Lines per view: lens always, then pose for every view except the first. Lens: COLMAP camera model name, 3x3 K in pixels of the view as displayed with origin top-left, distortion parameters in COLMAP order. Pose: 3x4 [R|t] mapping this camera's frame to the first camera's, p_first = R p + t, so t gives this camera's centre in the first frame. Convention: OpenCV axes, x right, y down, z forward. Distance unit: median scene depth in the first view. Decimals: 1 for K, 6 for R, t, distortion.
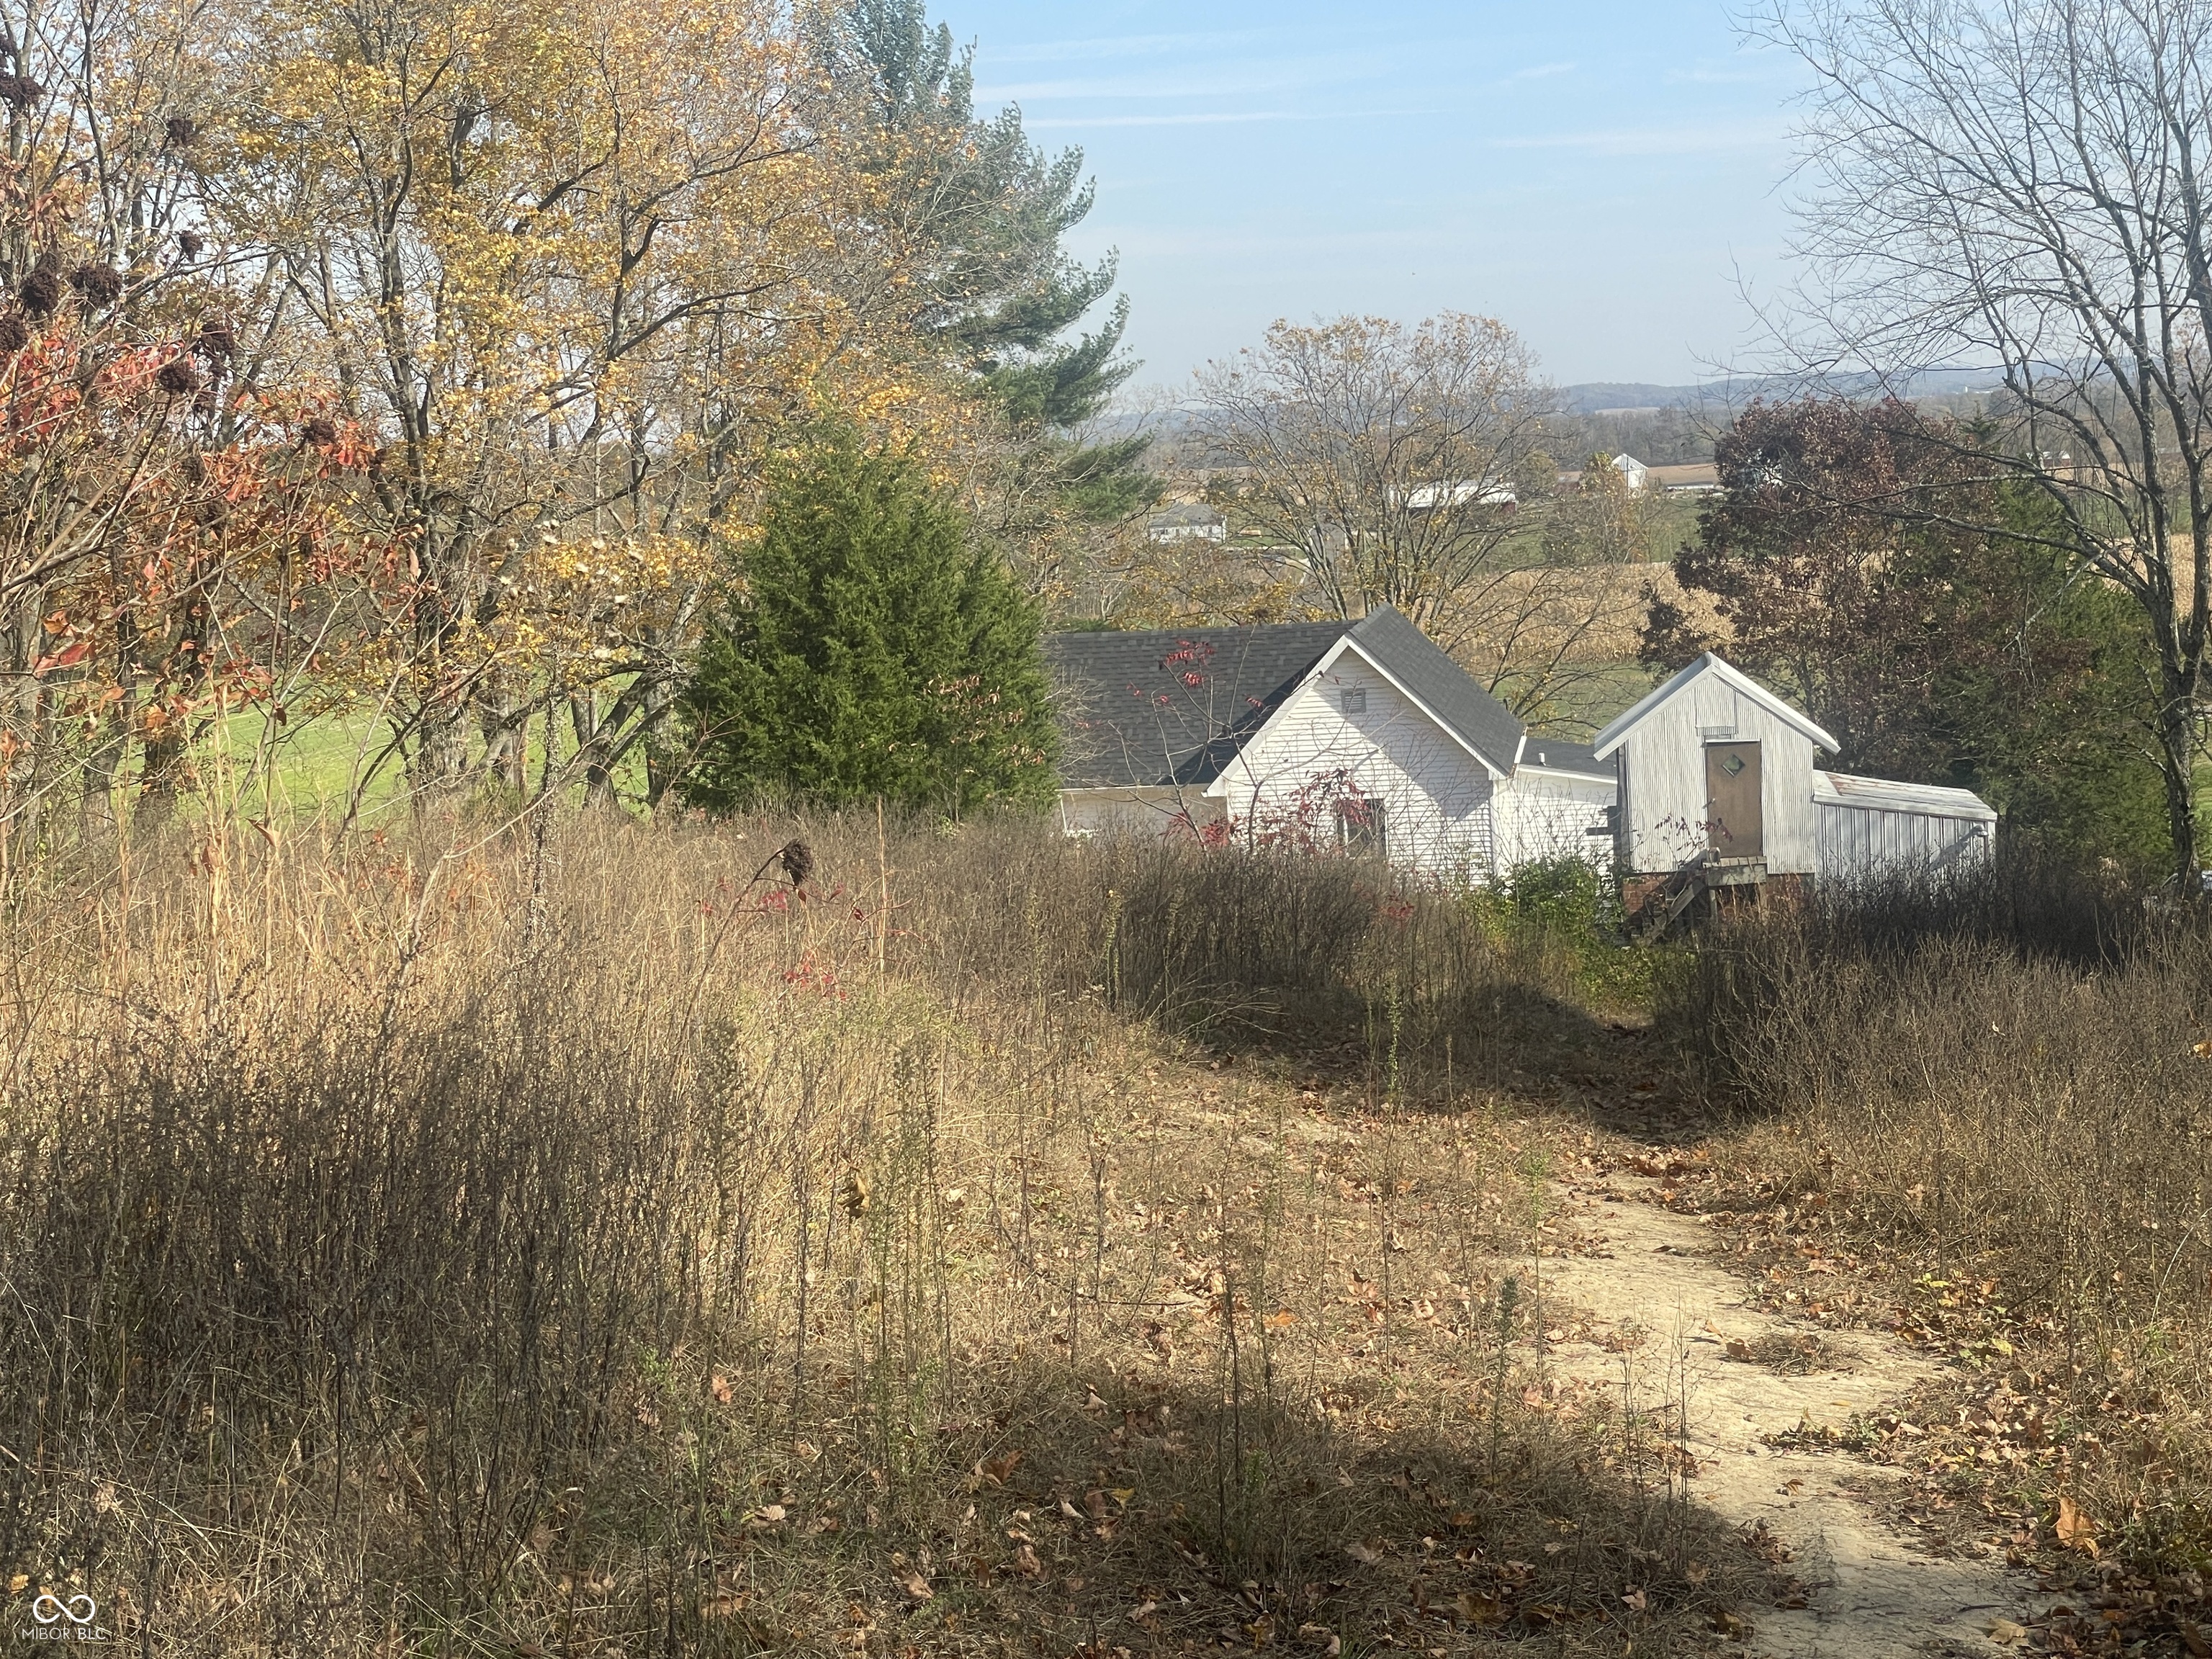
lens RADIAL K [[3450.7, 0, 1095.8], [0, 3450.7, 811.0], [0, 0, 1]] dist [0.178683, -0.509030]
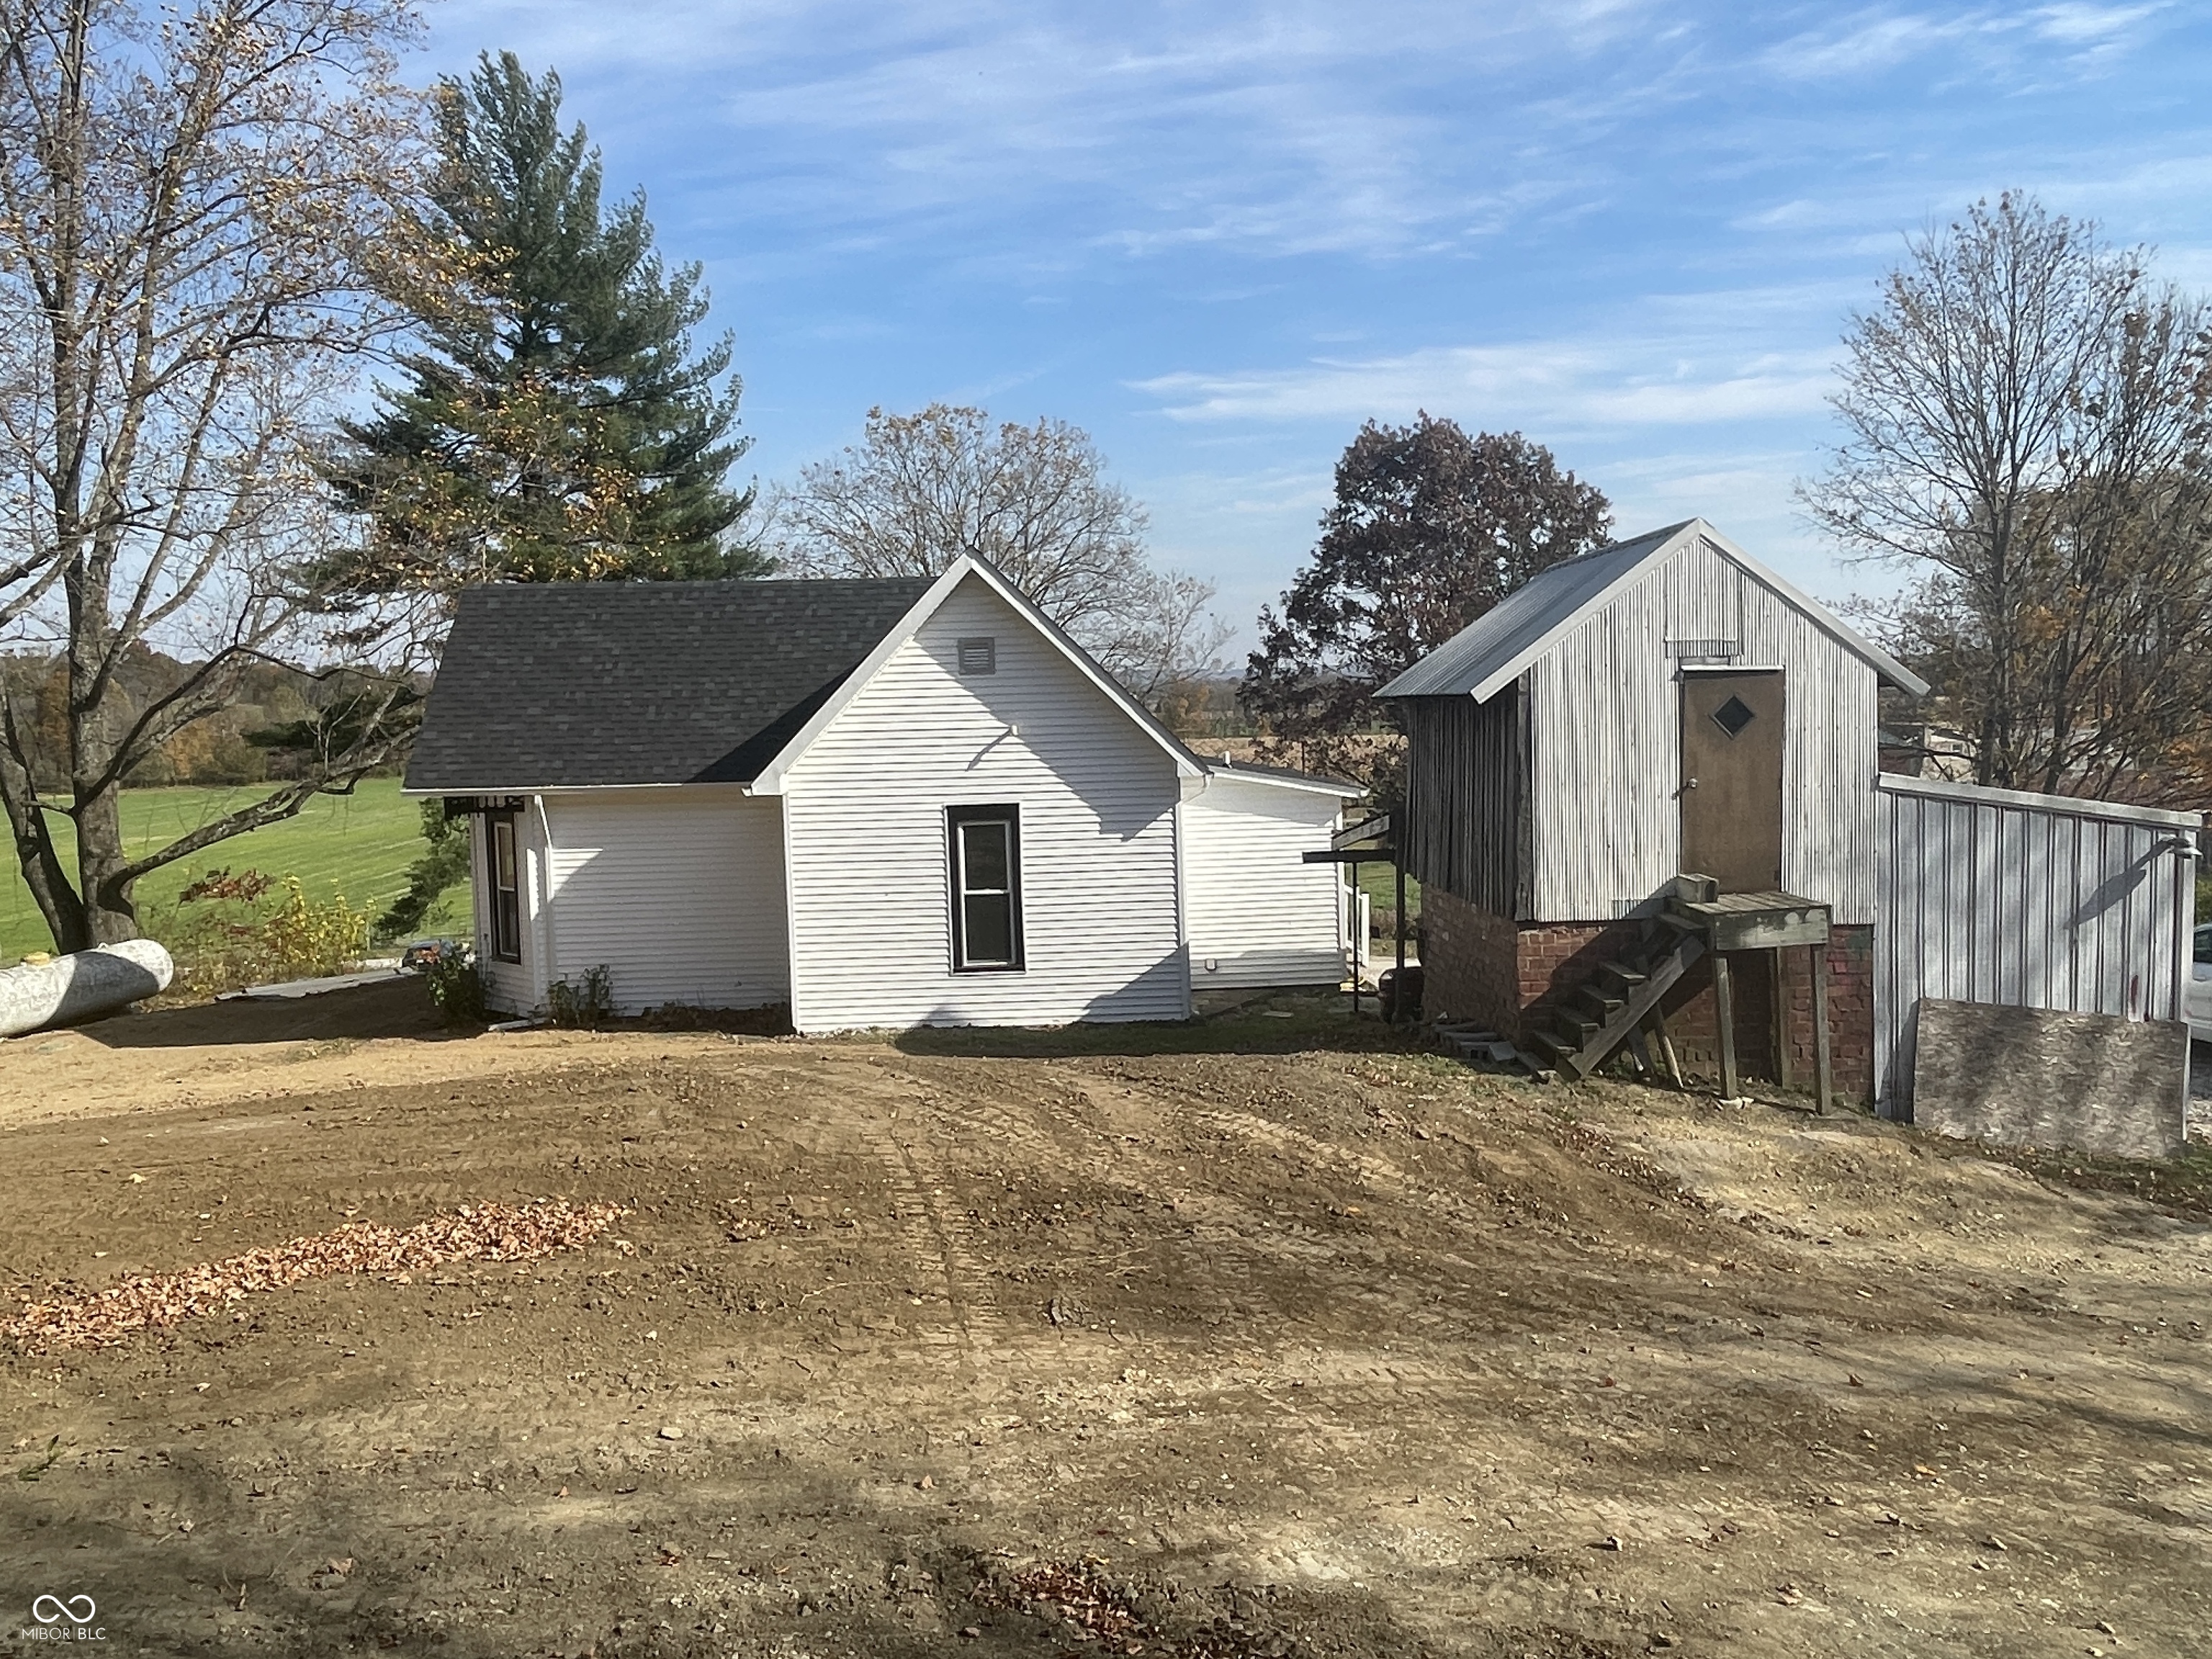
lens RADIAL K [[1707.7, 0, 1106.0], [0, 1707.7, 829.5], [0, 0, 1]] dist [0.002072, -0.020358]
pose [[0.982935, 0.018385, 0.183033, 0.039169], [-0.013167, 0.999473, -0.029683, 0.011156], [-0.183482, 0.026767, 0.982659, 0.674017]]
